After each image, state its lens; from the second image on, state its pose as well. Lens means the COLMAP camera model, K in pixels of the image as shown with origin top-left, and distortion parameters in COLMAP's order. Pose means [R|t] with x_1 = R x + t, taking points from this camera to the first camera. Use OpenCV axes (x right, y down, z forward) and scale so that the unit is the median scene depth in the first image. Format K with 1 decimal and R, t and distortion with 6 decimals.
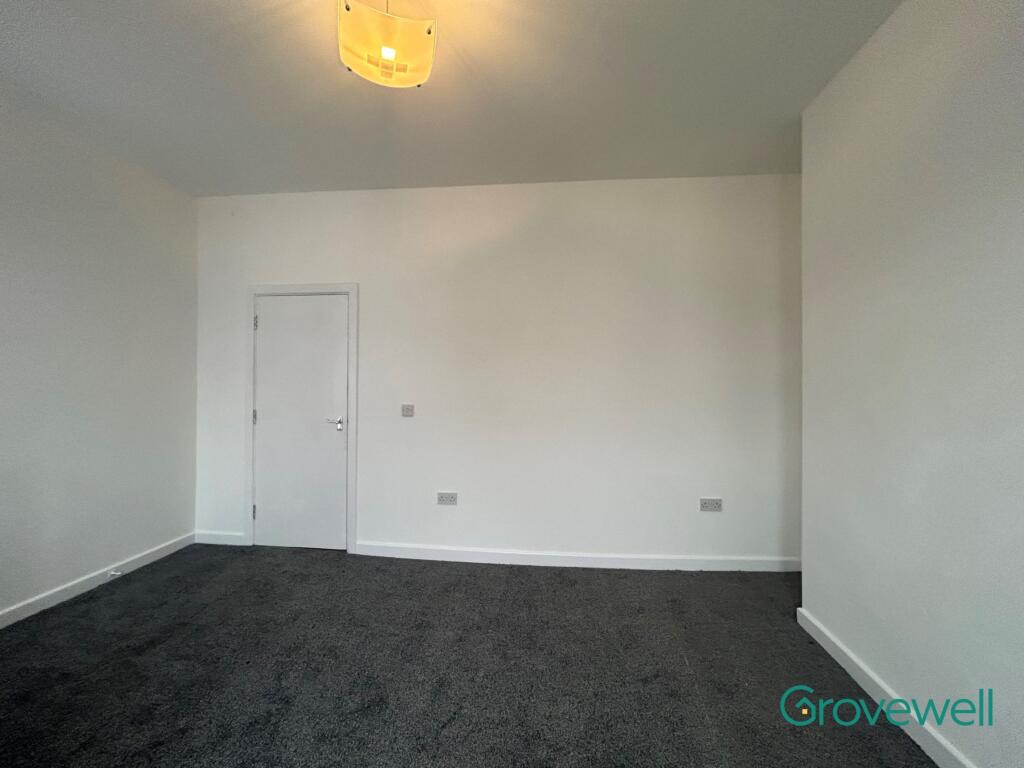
lens RADIAL K [[411.8, 0, 511.1], [0, 411.8, 387.9], [0, 0, 1]] dist [-0.000445, 0.000056]
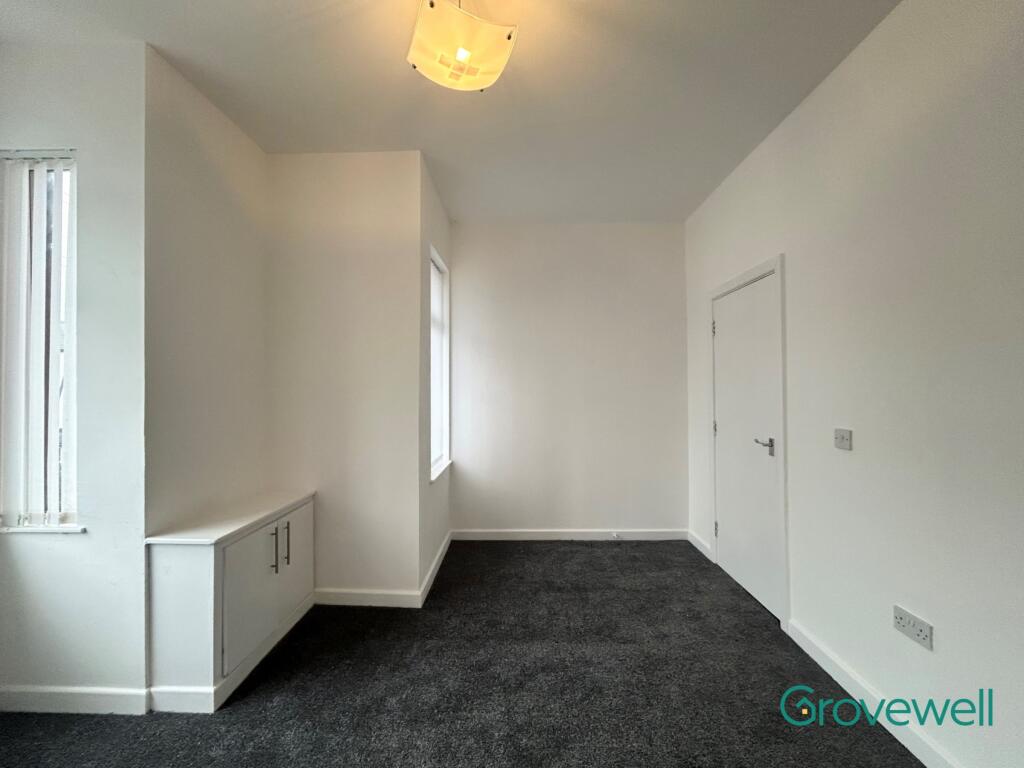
lens RADIAL K [[411.8, 0, 509.1], [0, 411.8, 383.5], [0, 0, 1]] dist [-0.000445, 0.000056]
pose [[0.073604, -0.022613, -0.997031, 0.351896], [0.003593, 0.999742, -0.022409, -0.014806], [0.997281, -0.001933, 0.073666, 0.555258]]
